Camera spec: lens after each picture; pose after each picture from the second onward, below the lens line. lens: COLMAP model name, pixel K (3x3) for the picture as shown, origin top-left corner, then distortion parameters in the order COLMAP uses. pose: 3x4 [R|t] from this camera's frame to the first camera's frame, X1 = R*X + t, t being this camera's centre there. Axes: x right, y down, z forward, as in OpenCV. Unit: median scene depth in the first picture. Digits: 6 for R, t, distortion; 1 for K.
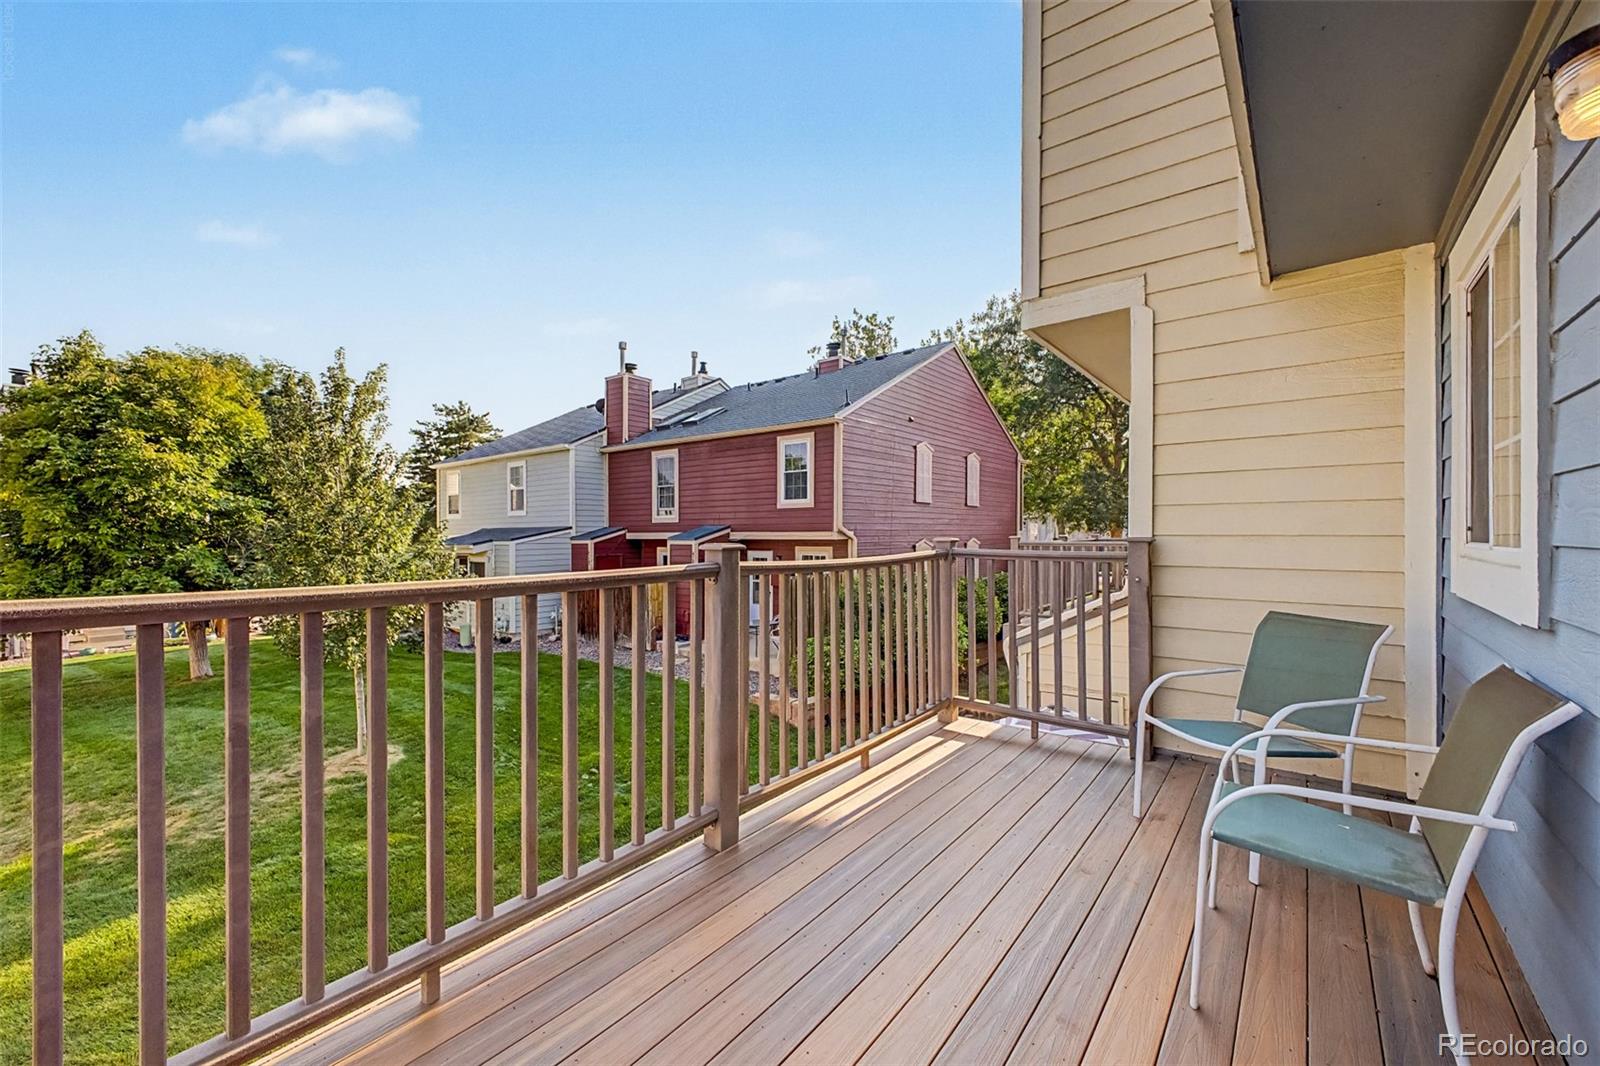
lens RADIAL K [[652.4, 0, 800.0], [0, 652.4, 533.0], [0, 0, 1]] dist [0.000518, -0.000166]
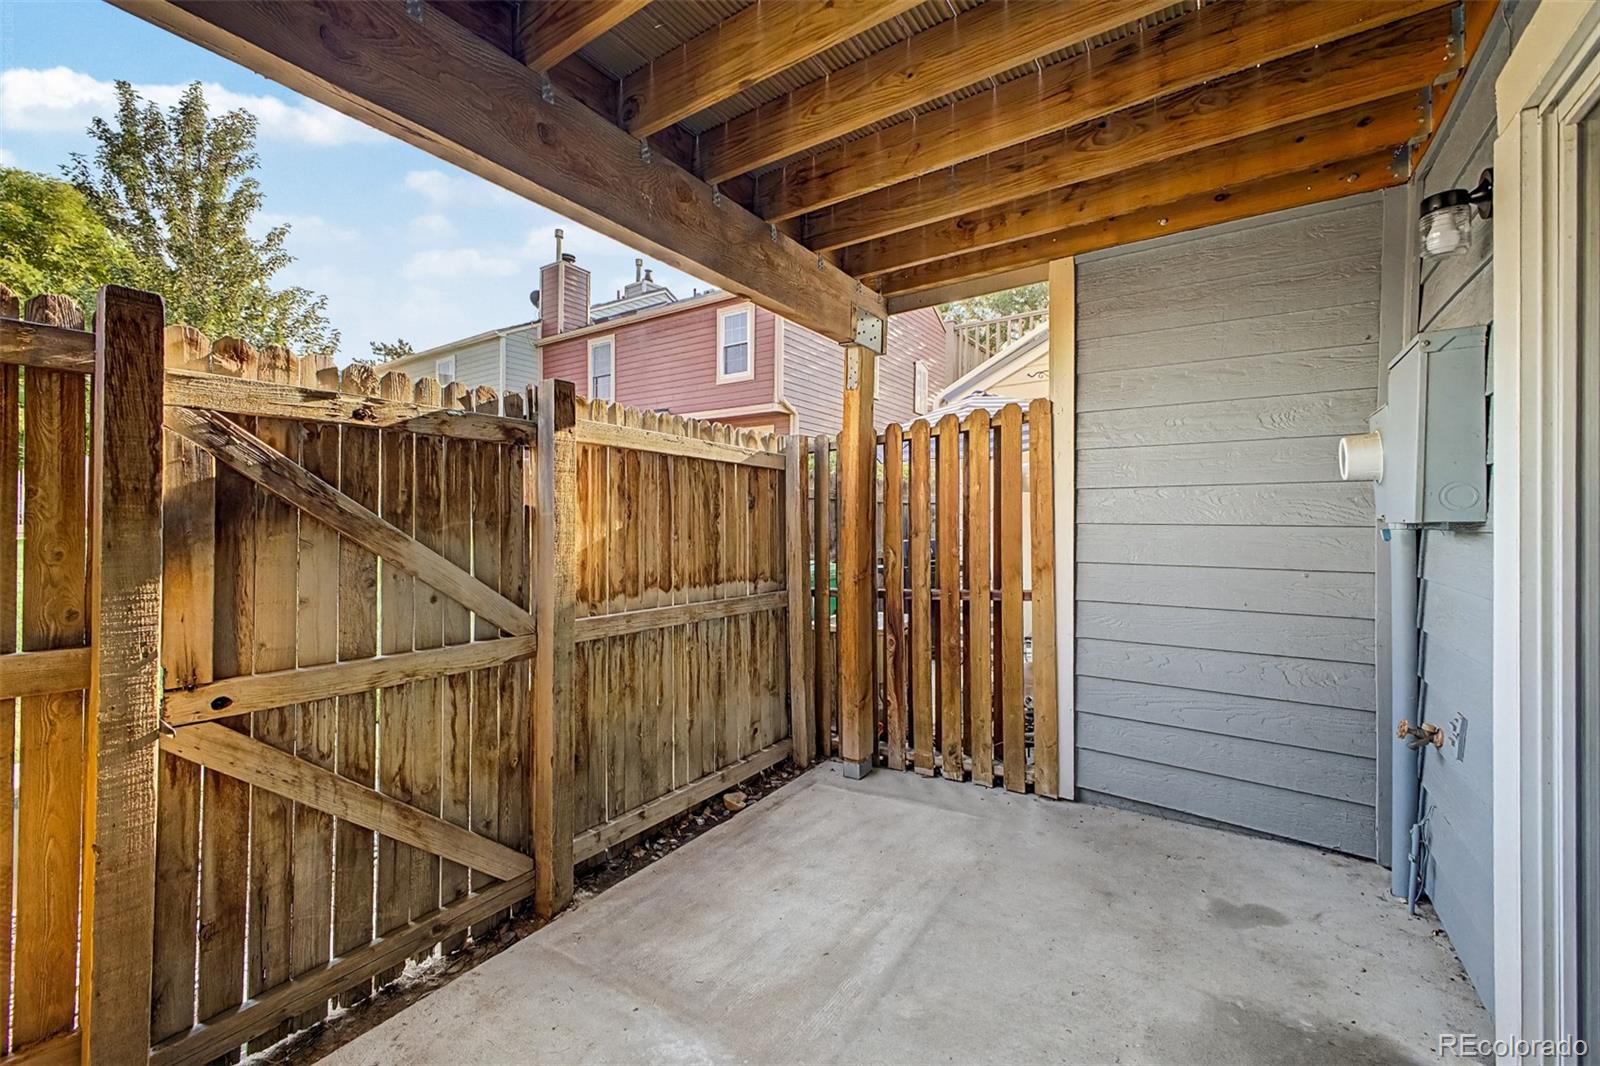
lens RADIAL K [[636.0, 0, 800.0], [0, 636.0, 533.0], [0, 0, 1]] dist [-0.000498, -0.000024]
pose [[0.998235, 0.008000, 0.058838, 0.030087], [-0.007518, 0.999936, -0.008409, 0.164320], [-0.058902, 0.007952, 0.998232, 0.056601]]
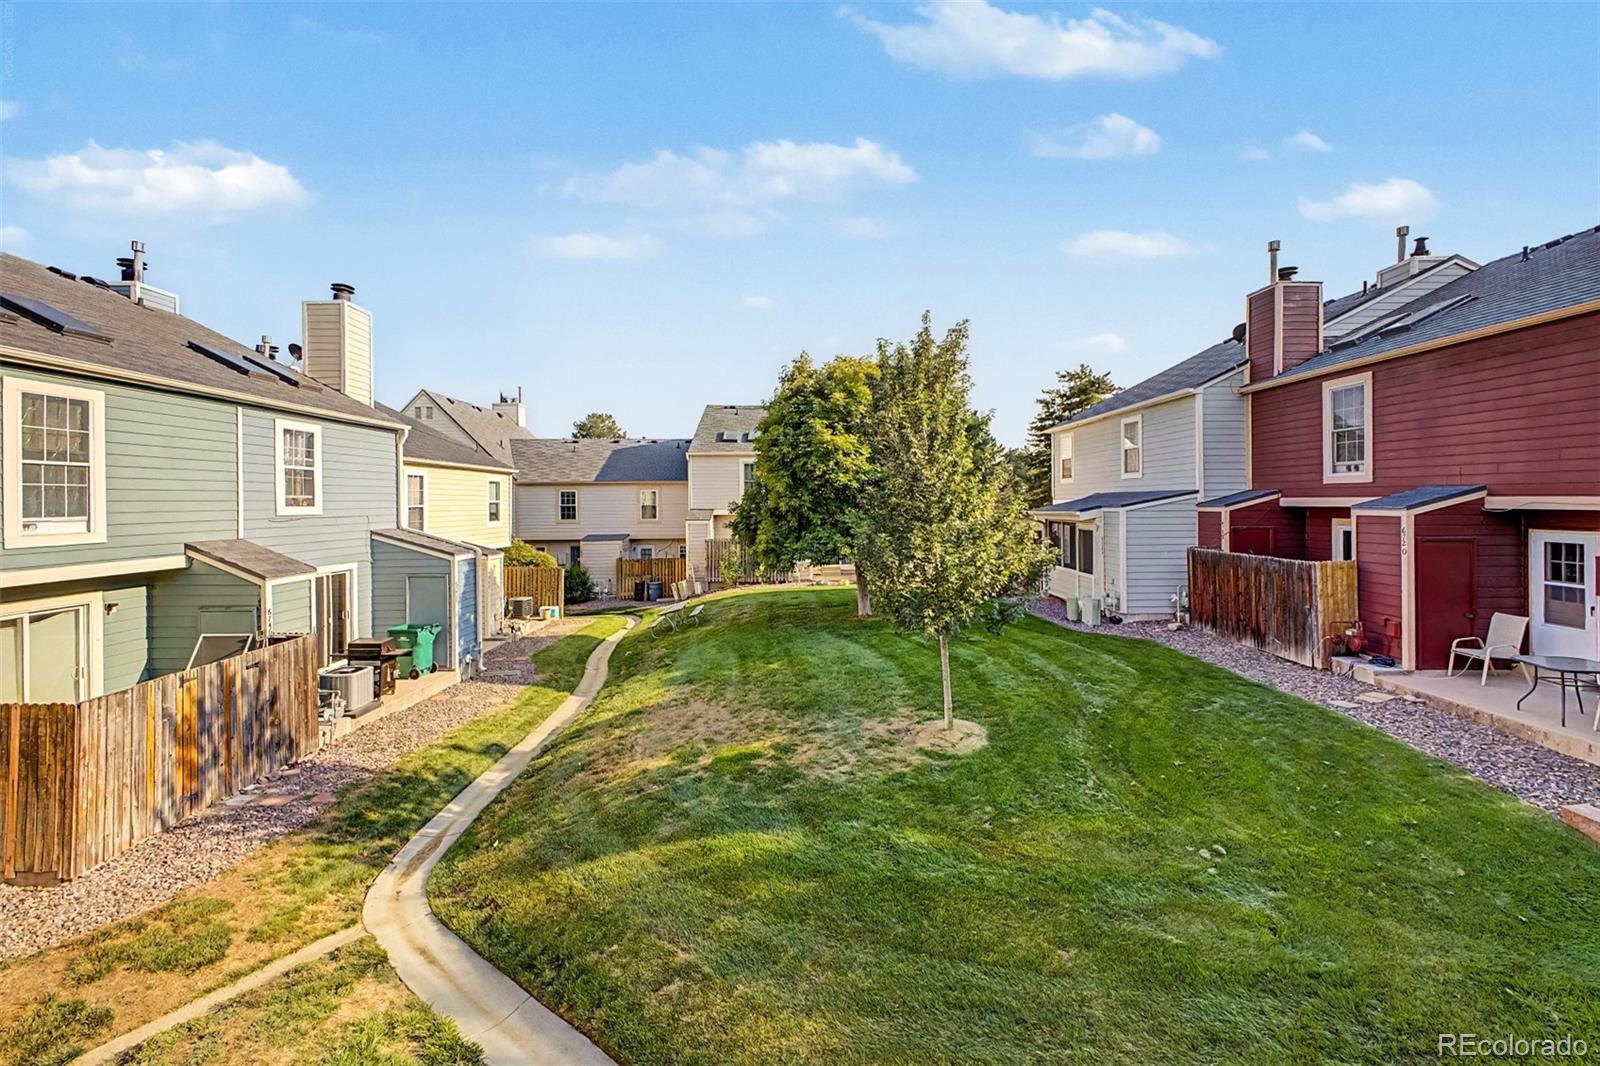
lens RADIAL K [[643.1, 0, 809.5], [0, 643.1, 502.1], [0, 0, 1]] dist [-0.000941, -0.000253]
pose [[0.622538, 0.001885, -0.782587, -0.029394], [0.003978, 0.999977, 0.005574, -0.001573], [0.782579, -0.006583, 0.622516, 0.134687]]
